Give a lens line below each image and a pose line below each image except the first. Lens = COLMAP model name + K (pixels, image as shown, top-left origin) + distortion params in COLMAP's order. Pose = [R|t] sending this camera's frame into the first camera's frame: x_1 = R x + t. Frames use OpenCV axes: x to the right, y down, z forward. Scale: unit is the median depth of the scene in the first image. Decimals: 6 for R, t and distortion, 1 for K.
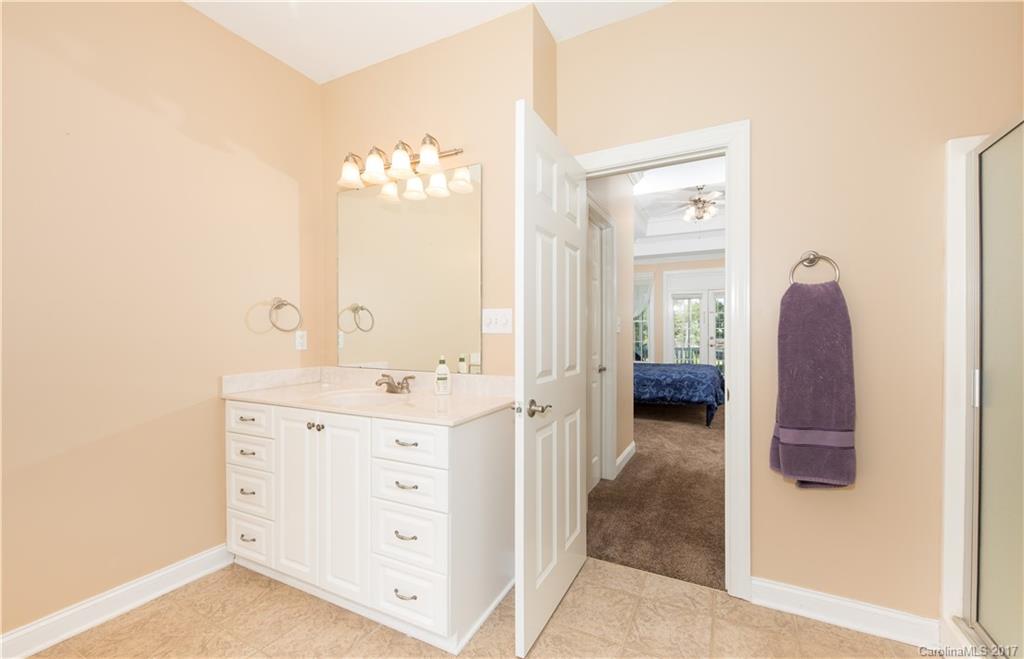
lens RADIAL K [[405.9, 0, 530.3], [0, 405.9, 328.2], [0, 0, 1]] dist [-0.002953, -0.000301]
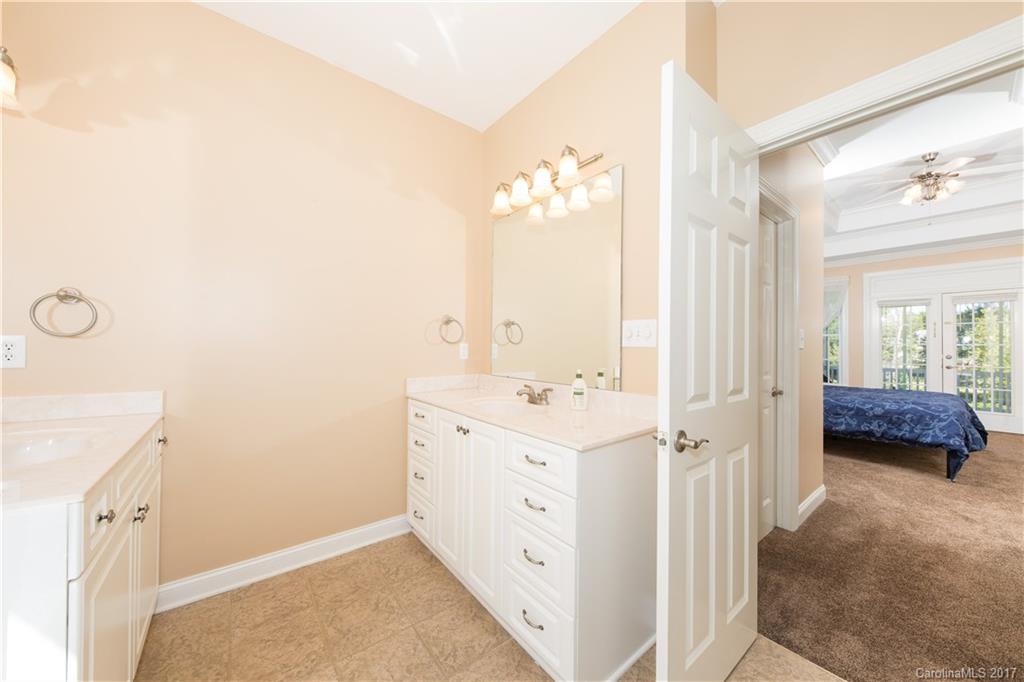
lens RADIAL K [[352.9, 0, 513.2], [0, 352.9, 342.0], [0, 0, 1]] dist [0.001983, -0.002343]
pose [[0.901850, 0.006113, -0.432006, 0.004180], [-0.006452, 0.999979, 0.000680, 0.001902], [0.432001, 0.002174, 0.901870, 0.166405]]
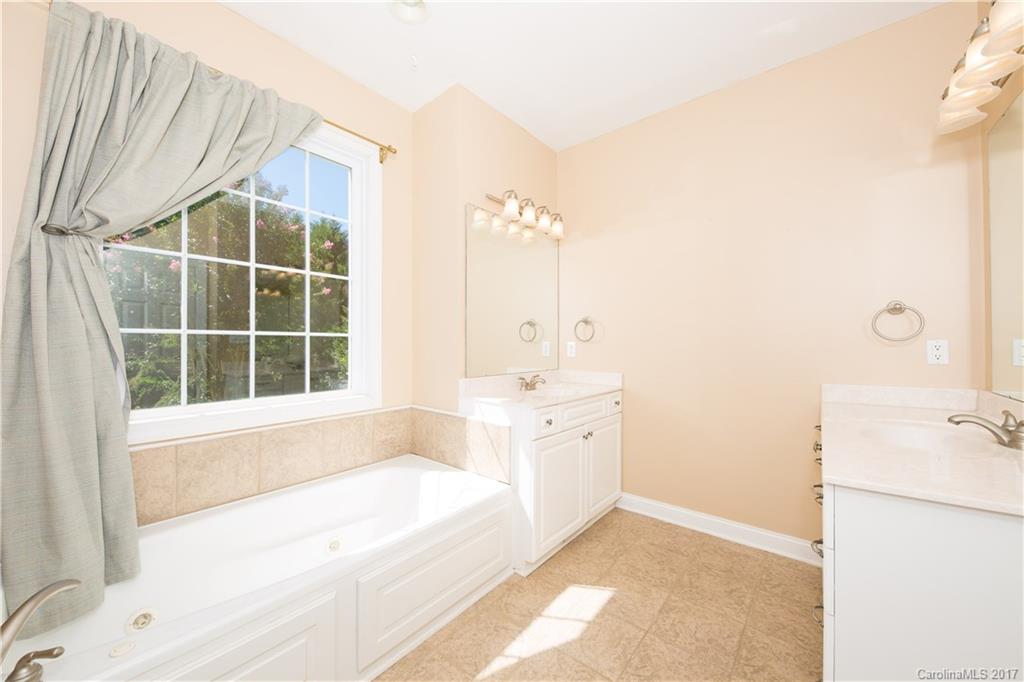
lens RADIAL K [[372.0, 0, 509.3], [0, 372.0, 343.8], [0, 0, 1]] dist [0.000320, -0.000095]
pose [[-0.232230, 0.003083, -0.972656, 0.357089], [0.020259, 0.999793, -0.001668, -0.000376], [0.972450, -0.020092, -0.232244, 0.444386]]
